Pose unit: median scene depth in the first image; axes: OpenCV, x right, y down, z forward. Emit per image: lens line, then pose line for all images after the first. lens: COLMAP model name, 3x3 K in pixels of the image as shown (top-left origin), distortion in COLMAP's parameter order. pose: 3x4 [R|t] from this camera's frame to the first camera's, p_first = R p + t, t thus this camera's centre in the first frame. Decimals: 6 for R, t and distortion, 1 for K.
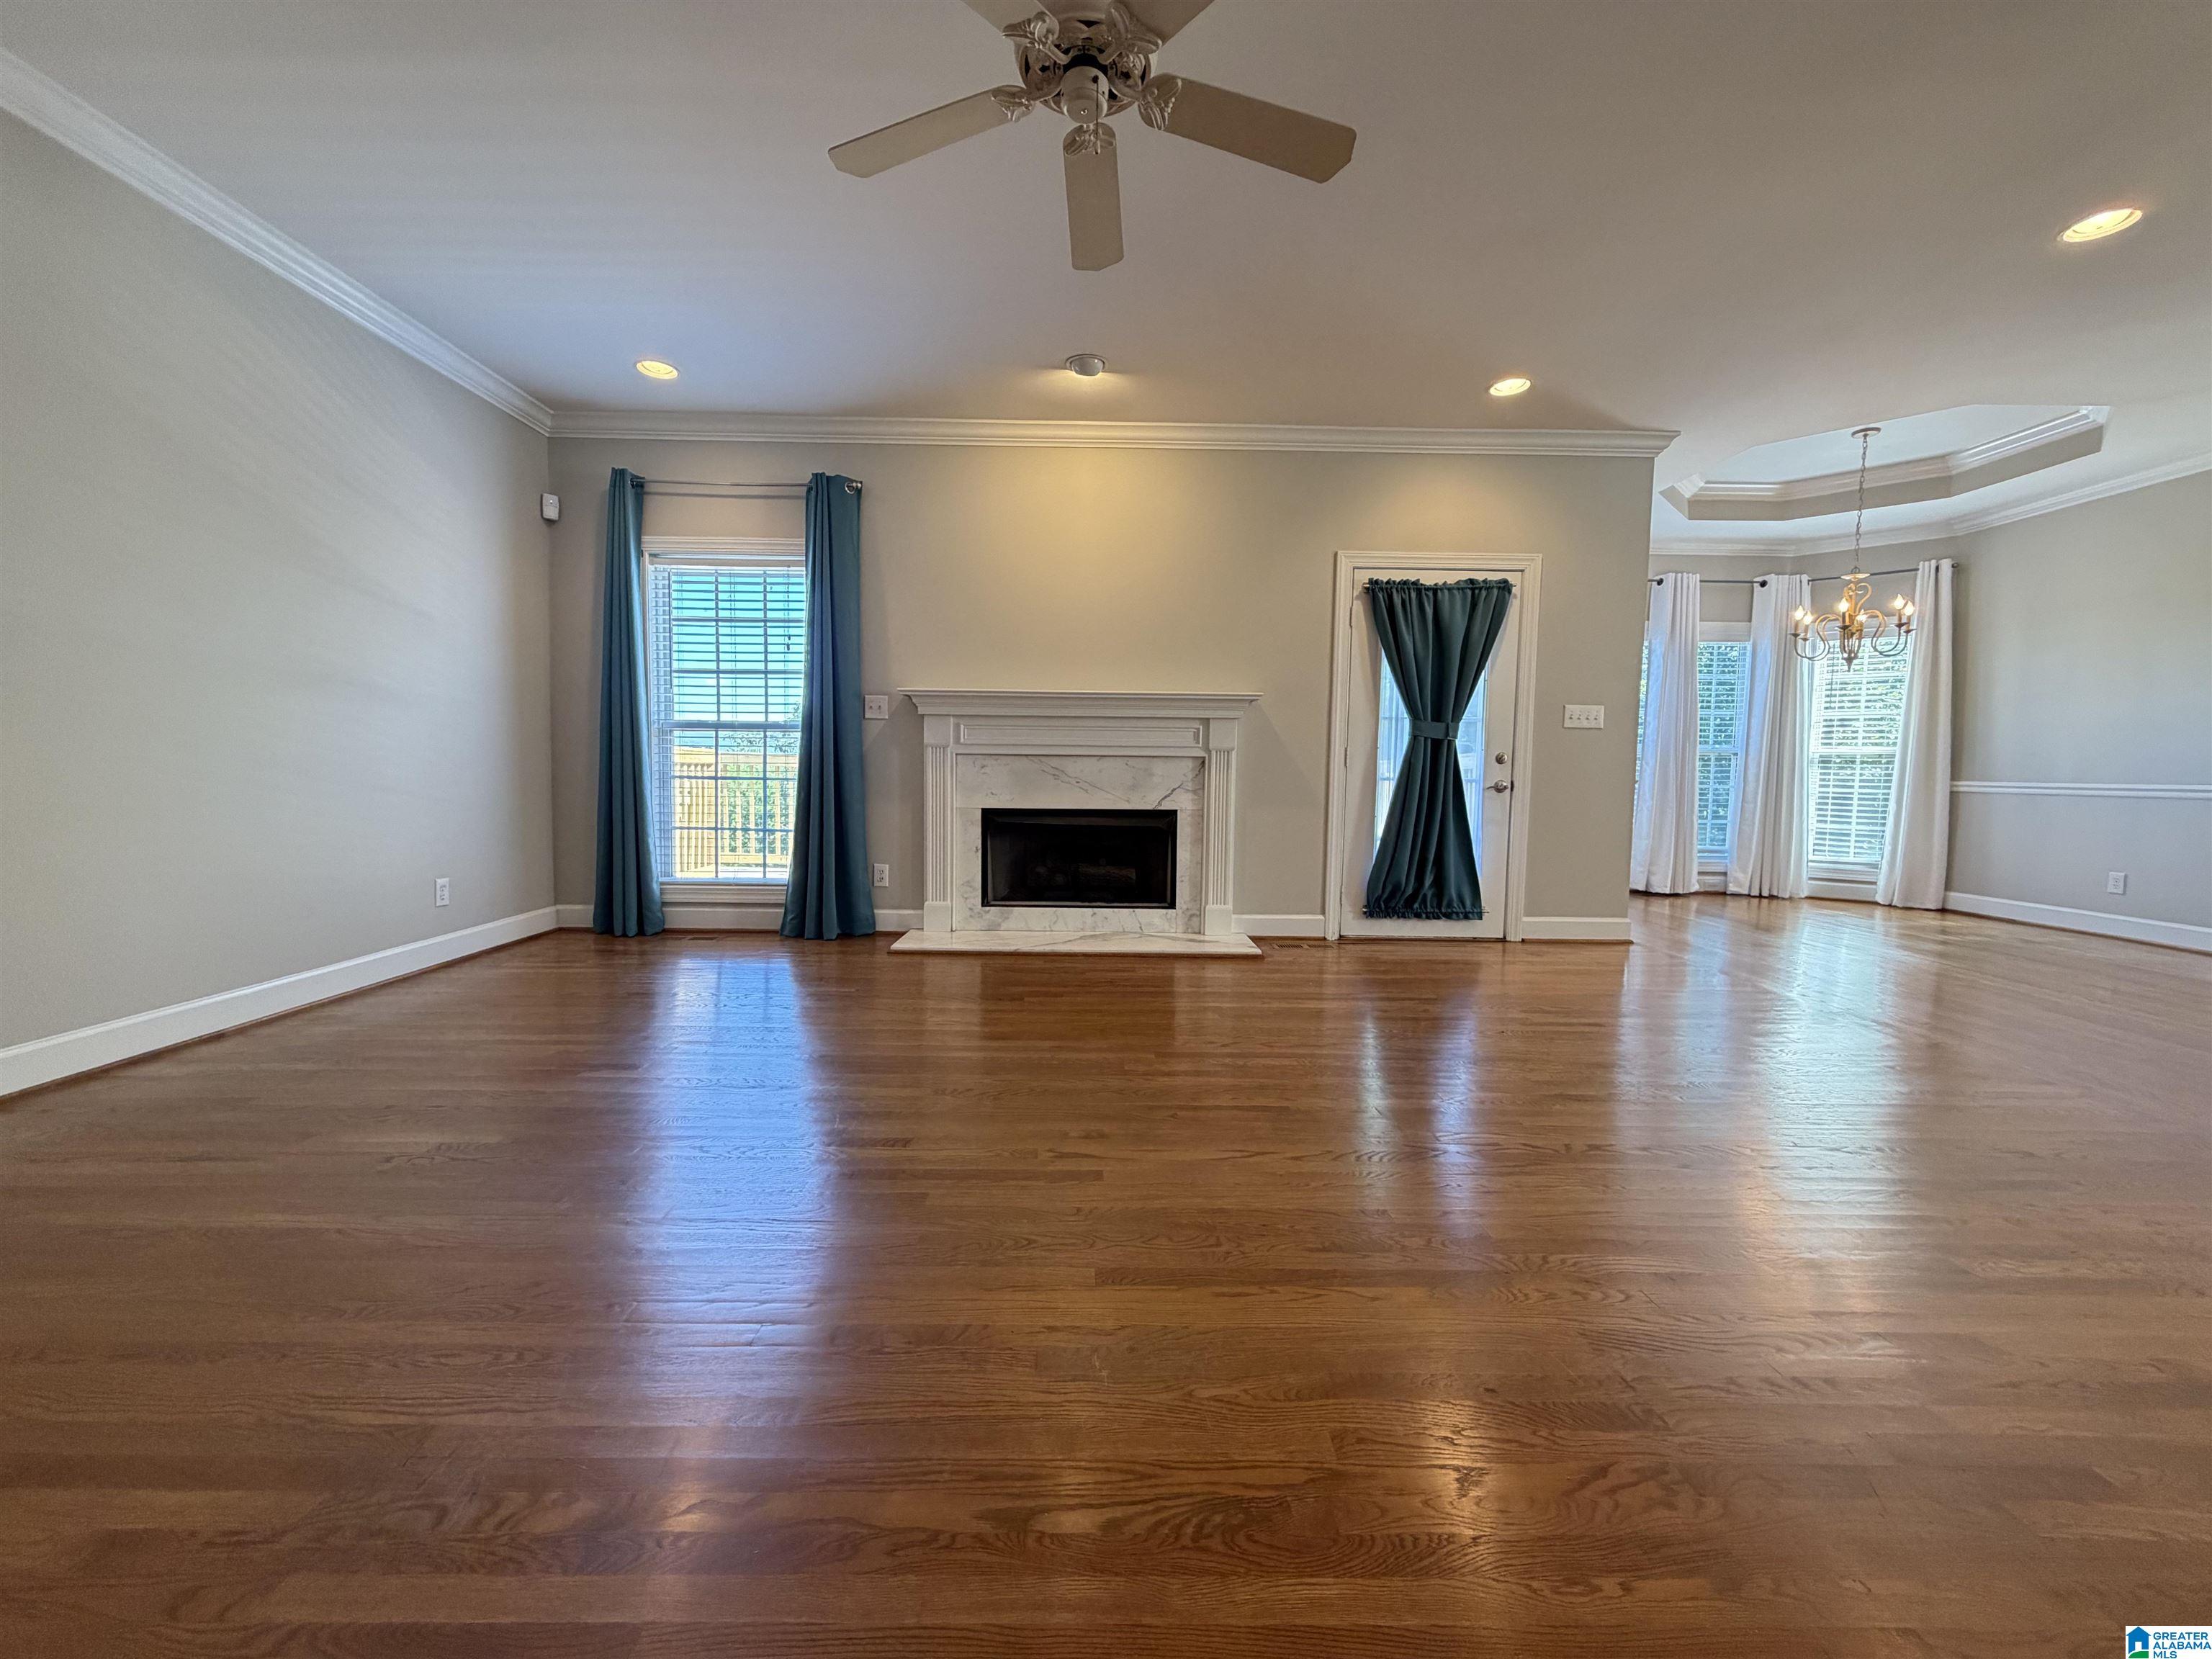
lens RADIAL K [[879.0, 0, 1101.7], [0, 879.0, 826.8], [0, 0, 1]] dist [0.000036, 0.000944]
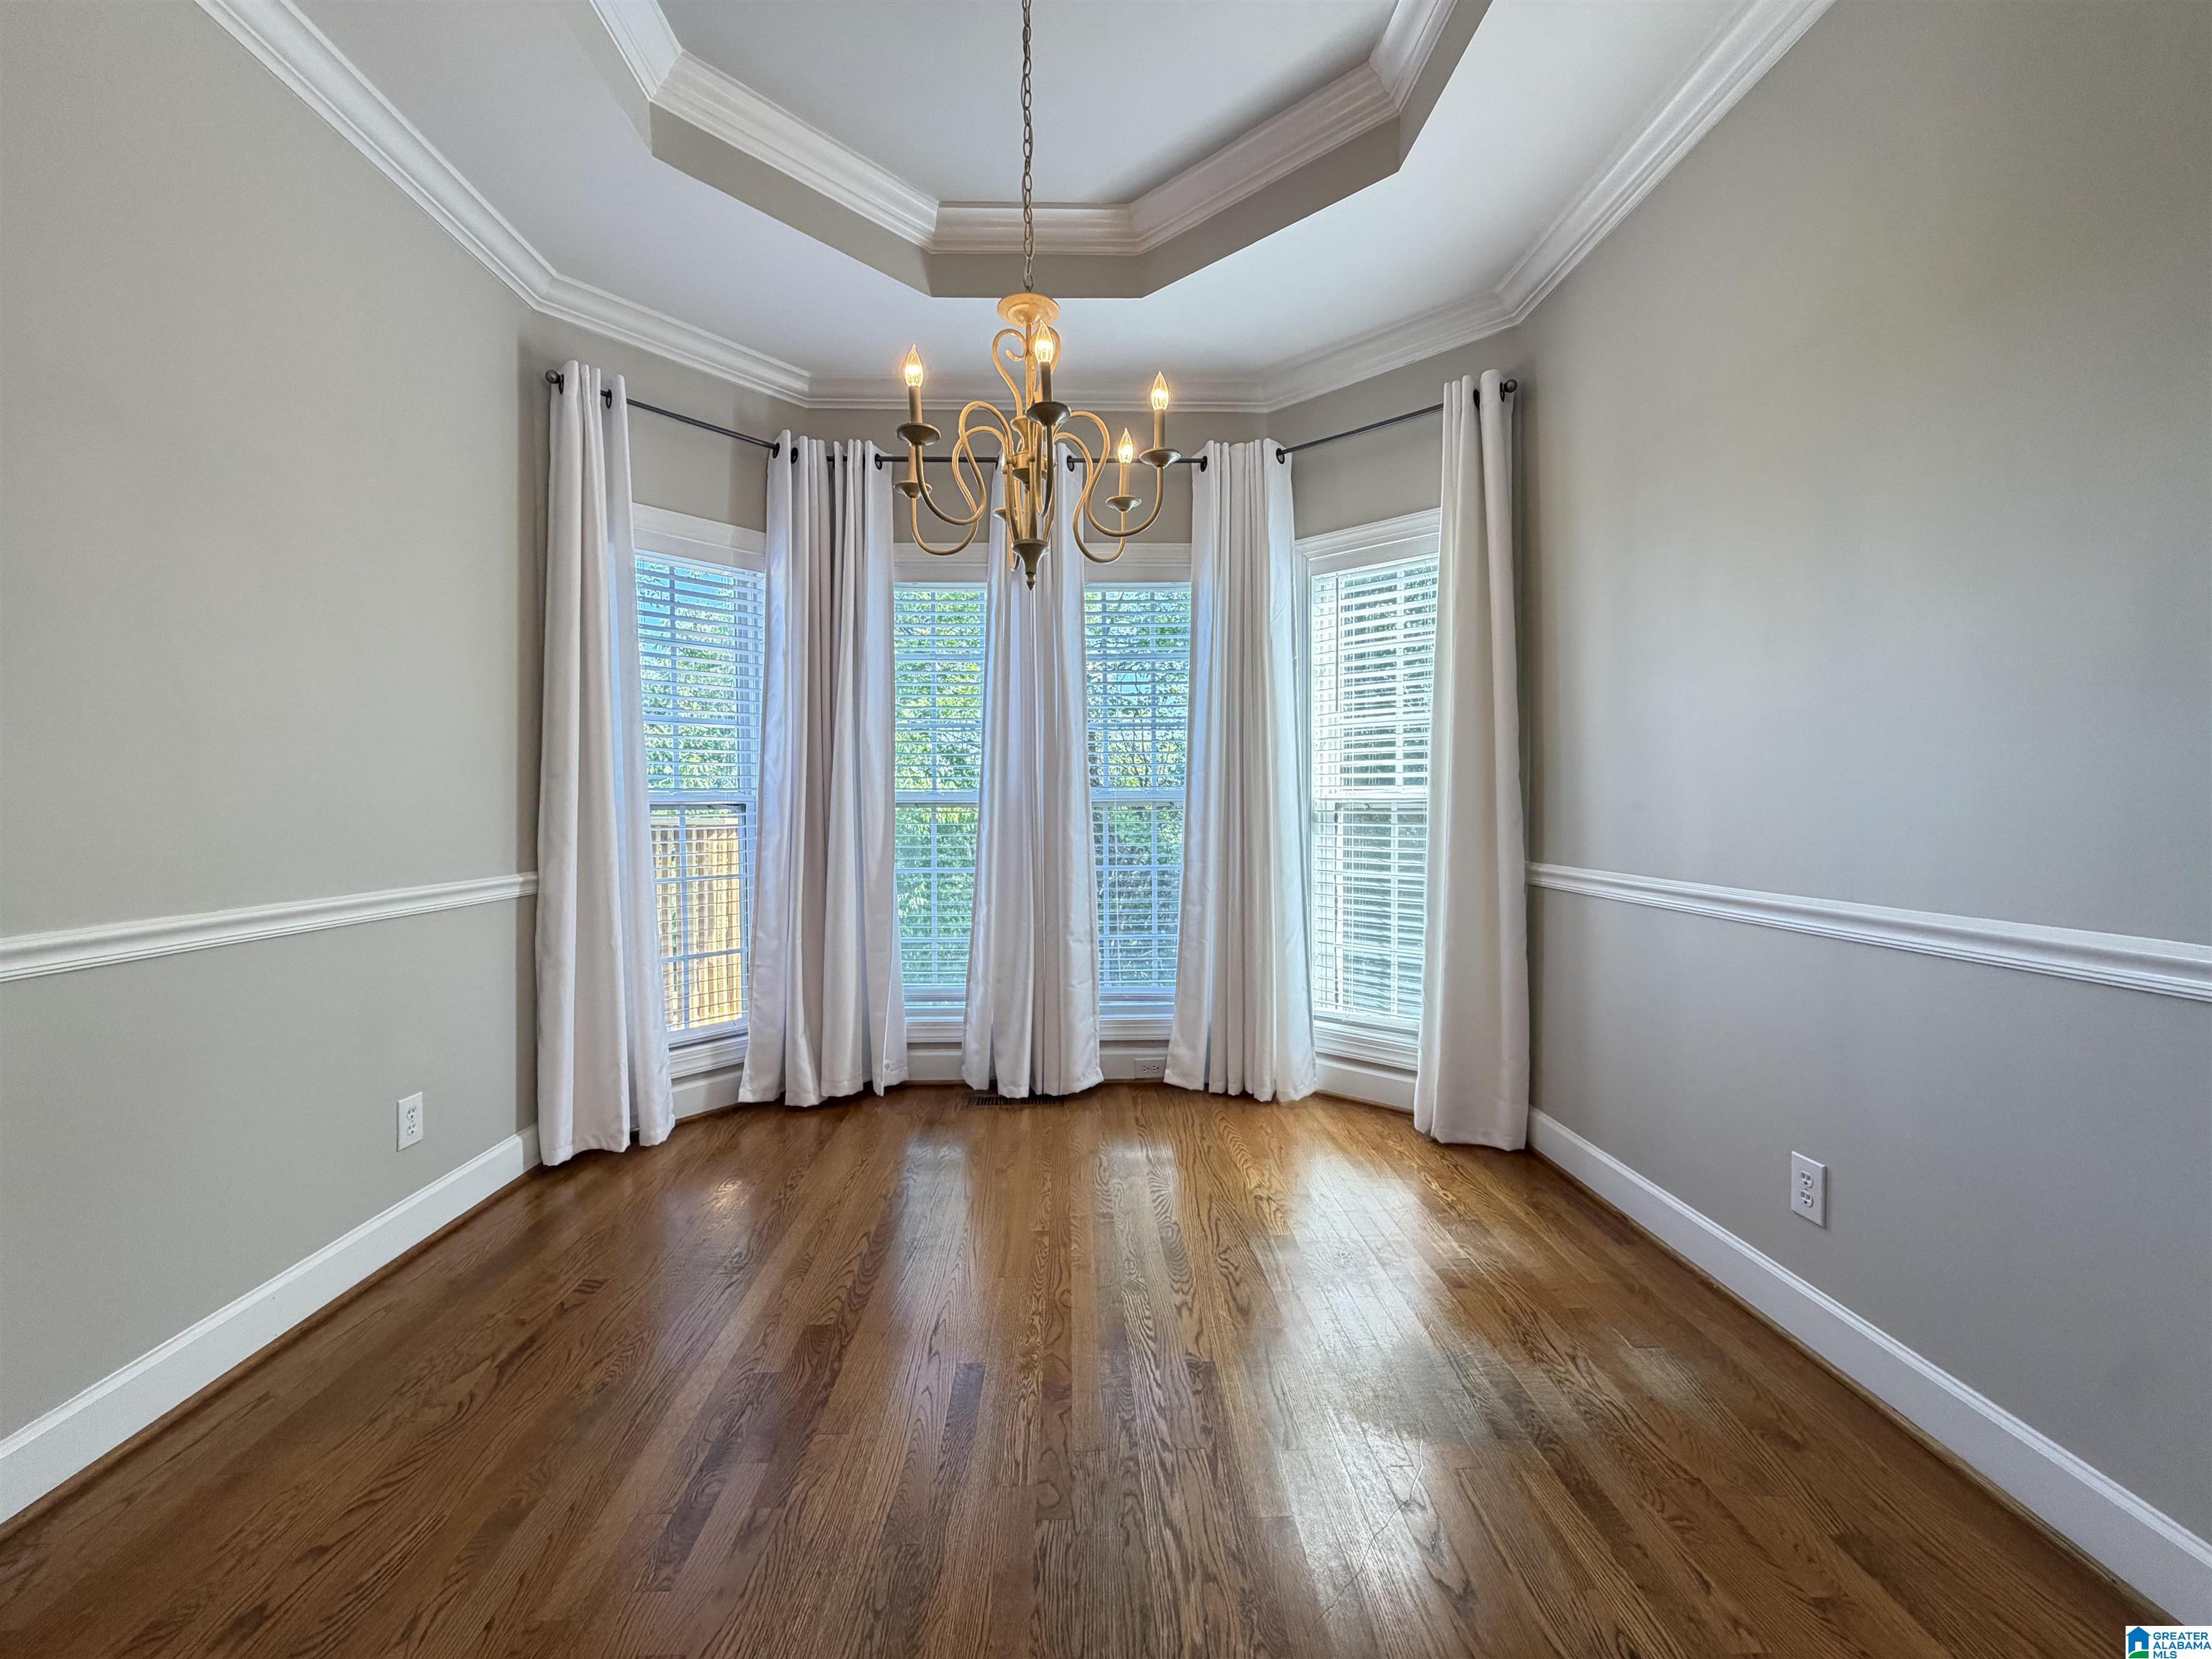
lens RADIAL K [[879.0, 0, 1106.3], [0, 879.0, 822.8], [0, 0, 1]] dist [0.000036, 0.000944]
pose [[0.999729, -0.012199, 0.019842, 0.688591], [0.013296, 0.998336, -0.056108, -0.046647], [-0.019124, 0.056356, 0.998228, 0.518562]]
